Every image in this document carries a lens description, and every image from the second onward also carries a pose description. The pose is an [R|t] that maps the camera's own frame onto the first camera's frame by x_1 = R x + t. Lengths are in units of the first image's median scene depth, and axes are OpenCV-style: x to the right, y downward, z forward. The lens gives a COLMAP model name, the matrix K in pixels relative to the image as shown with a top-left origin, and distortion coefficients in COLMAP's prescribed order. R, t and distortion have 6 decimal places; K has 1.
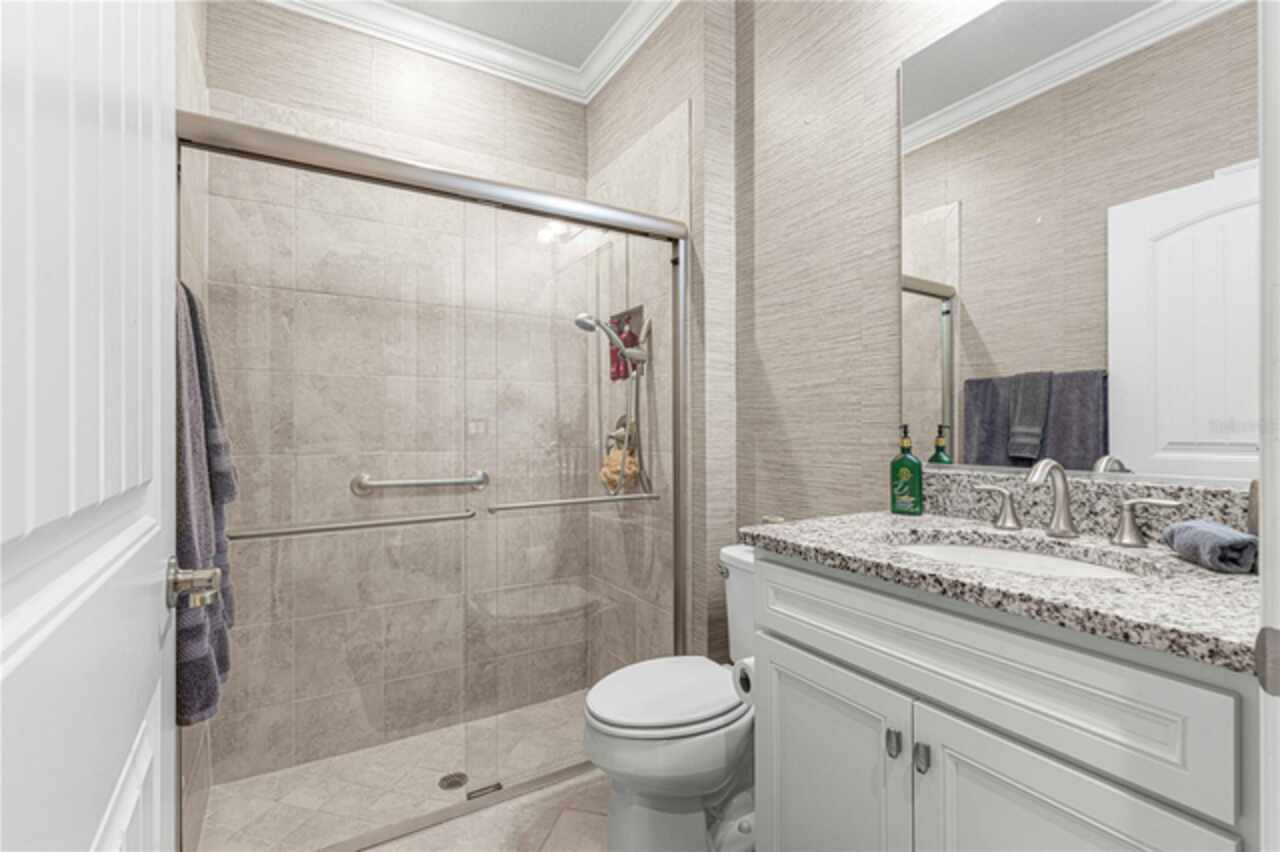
lens RADIAL K [[576.6, 0, 636.5], [0, 576.6, 427.1], [0, 0, 1]] dist [0.005295, 0.000042]
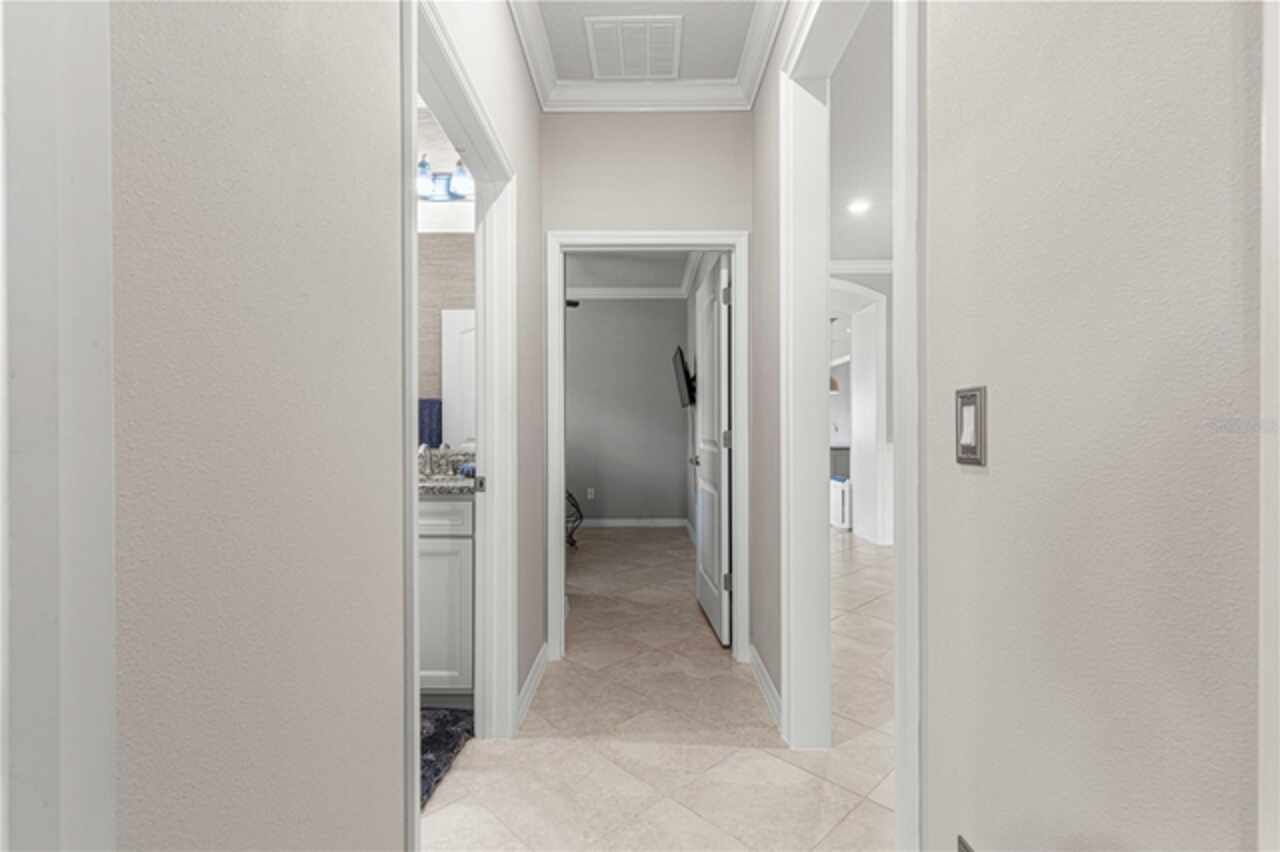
lens RADIAL K [[576.6, 0, 642.8], [0, 576.6, 420.1], [0, 0, 1]] dist [0.005295, 0.000042]
pose [[0.517878, 0.008634, 0.855411, -0.900171], [0.003076, 0.999924, -0.011955, -0.014917], [-0.855449, 0.008823, 0.517812, -1.057305]]
